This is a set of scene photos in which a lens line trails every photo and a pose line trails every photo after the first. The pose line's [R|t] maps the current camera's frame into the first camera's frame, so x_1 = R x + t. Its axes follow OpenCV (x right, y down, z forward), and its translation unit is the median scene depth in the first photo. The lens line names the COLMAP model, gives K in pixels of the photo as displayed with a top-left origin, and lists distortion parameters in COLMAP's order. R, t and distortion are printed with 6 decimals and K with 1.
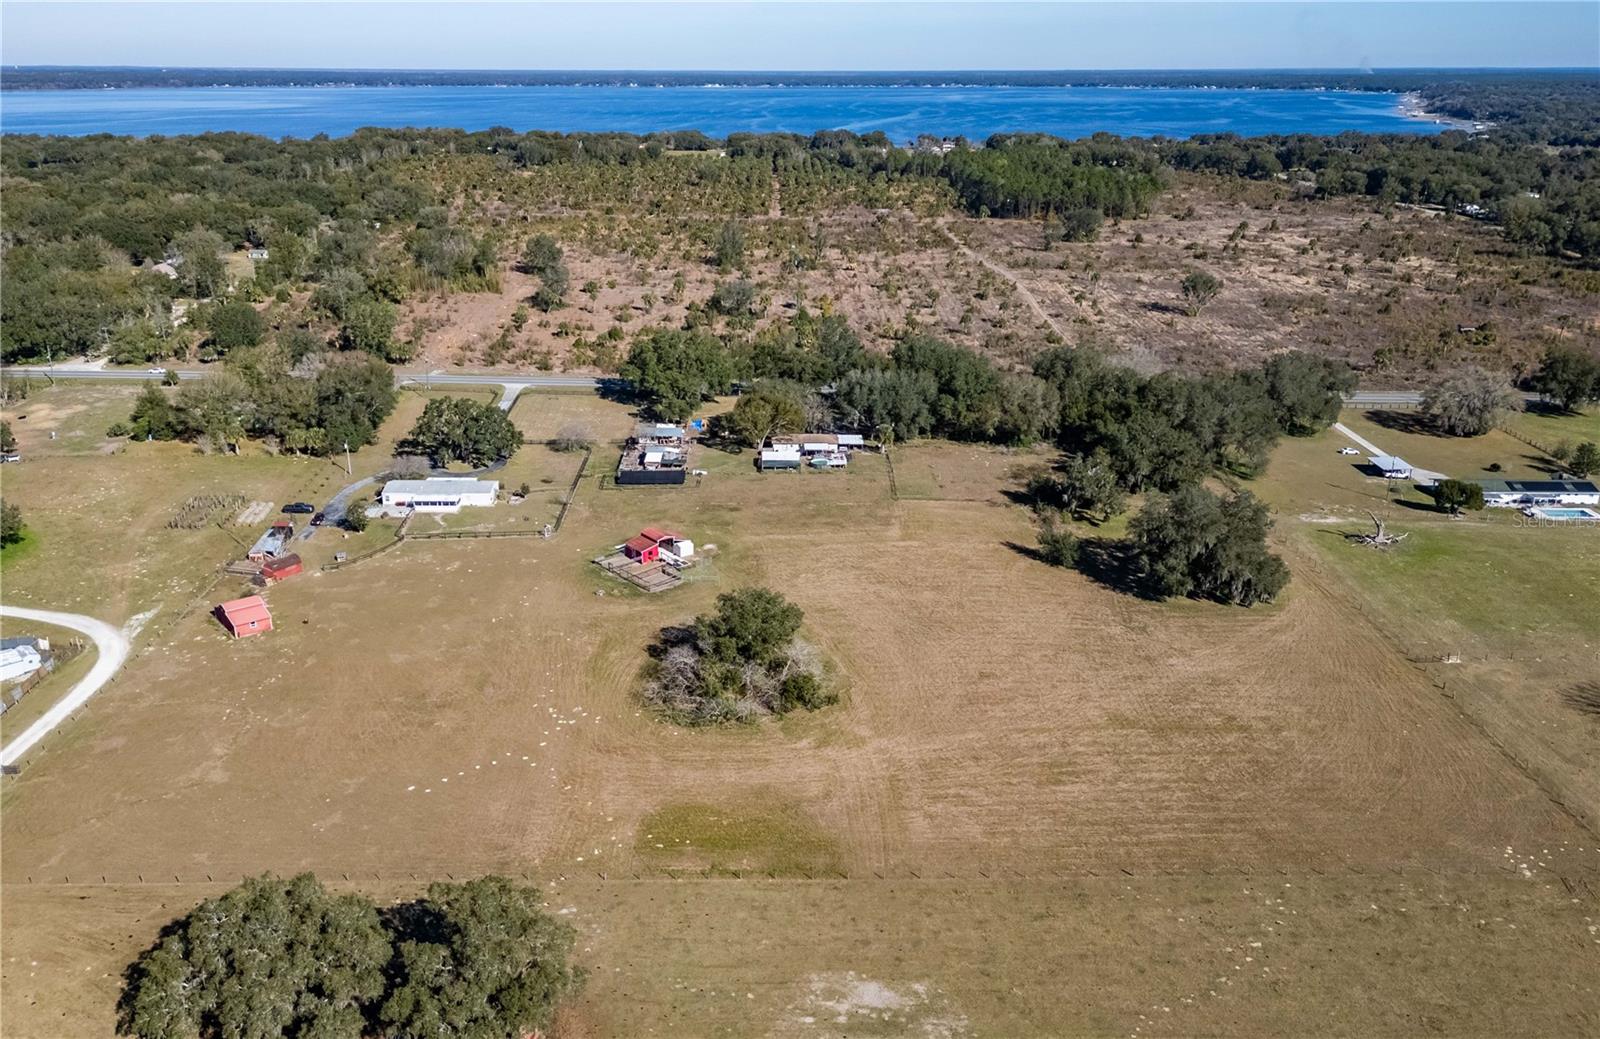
lens RADIAL K [[1279.5, 0, 800.0], [0, 1279.5, 519.5], [0, 0, 1]] dist [0.079224, -0.085143]
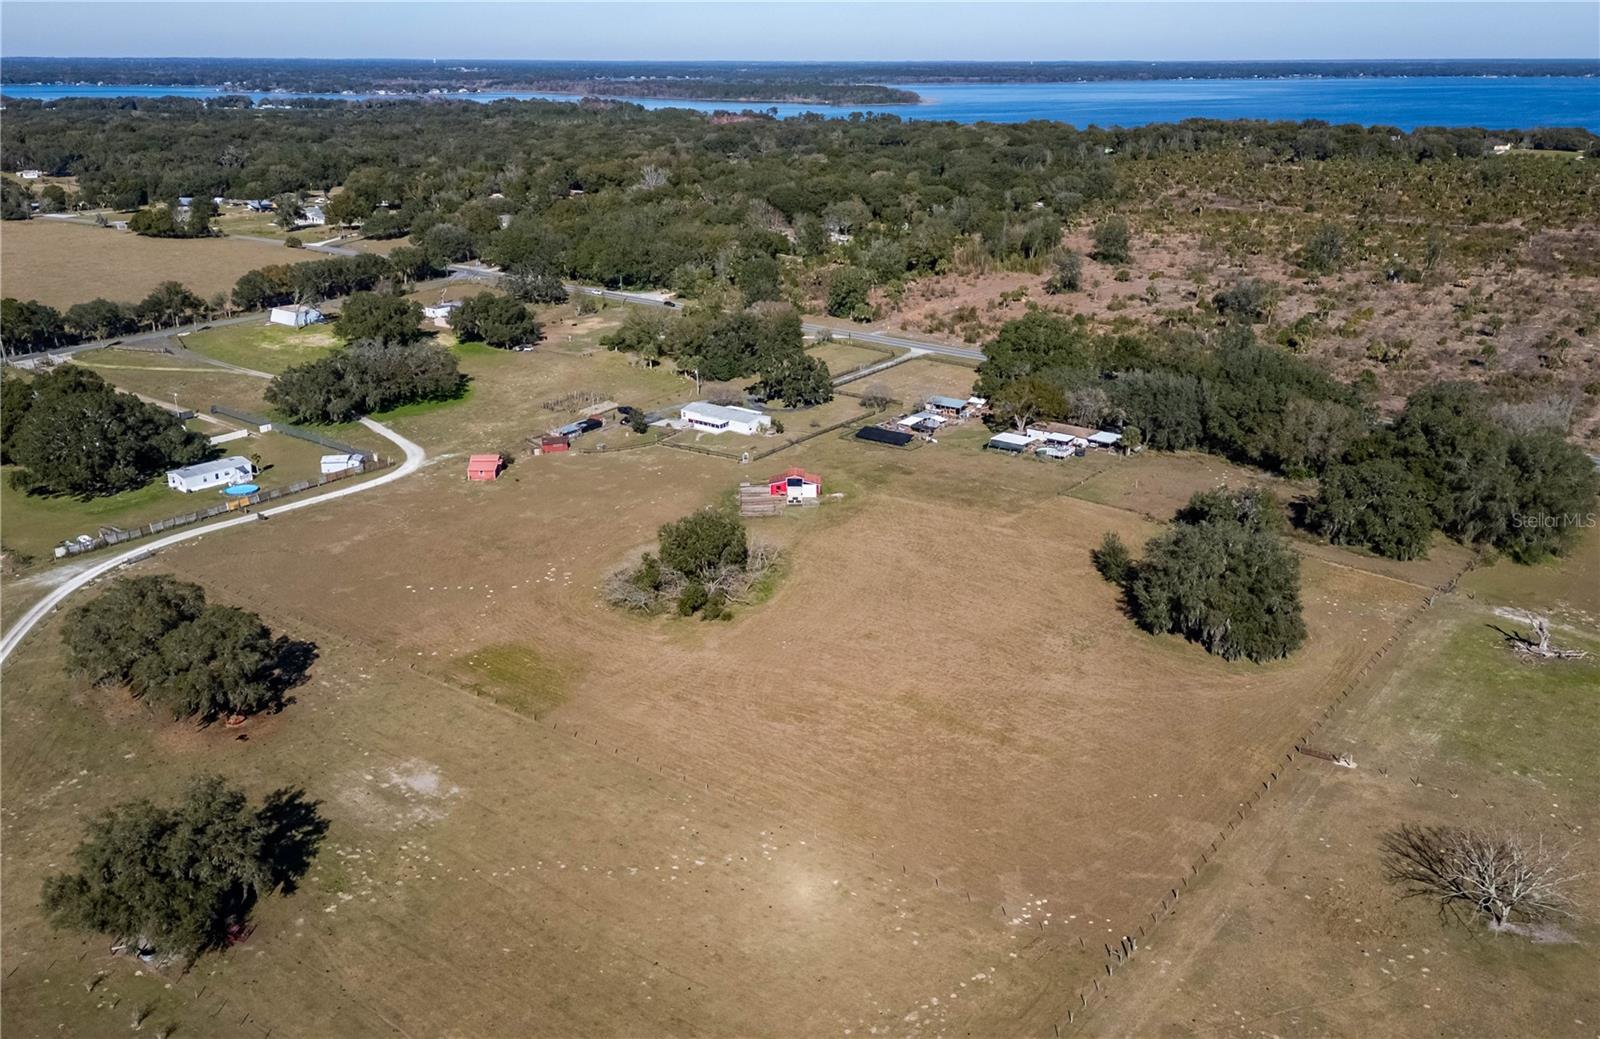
lens RADIAL K [[1279.5, 0, 800.0], [0, 1279.5, 519.5], [0, 0, 1]] dist [0.079224, -0.085143]
pose [[0.787417, 0.204171, -0.581626, 0.431936], [-0.200094, 0.977119, 0.072111, -0.025140], [0.583041, 0.059598, 0.810254, 0.072793]]
